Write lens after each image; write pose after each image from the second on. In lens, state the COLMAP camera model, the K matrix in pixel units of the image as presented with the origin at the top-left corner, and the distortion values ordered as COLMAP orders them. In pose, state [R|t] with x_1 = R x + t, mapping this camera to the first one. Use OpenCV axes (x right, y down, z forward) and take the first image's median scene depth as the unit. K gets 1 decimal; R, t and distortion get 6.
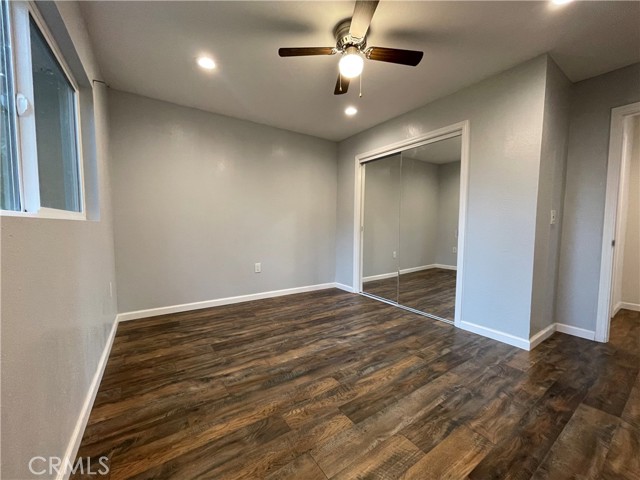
lens RADIAL K [[257.0, 0, 328.6], [0, 257.0, 239.3], [0, 0, 1]] dist [0.002191, 0.000058]
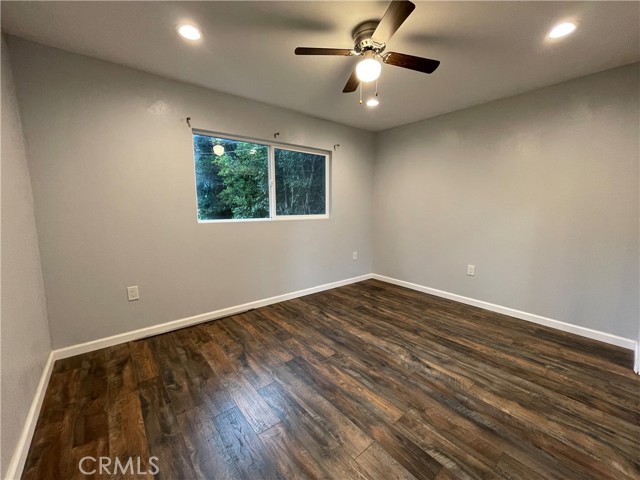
lens RADIAL K [[260.2, 0, 318.4], [0, 260.2, 240.2], [0, 0, 1]] dist [0.000396, 0.000171]
pose [[0.081672, 0.122231, -0.989136, 0.896342], [-0.060693, 0.991219, 0.117477, -0.108149], [0.994810, 0.050439, 0.088374, 0.596098]]
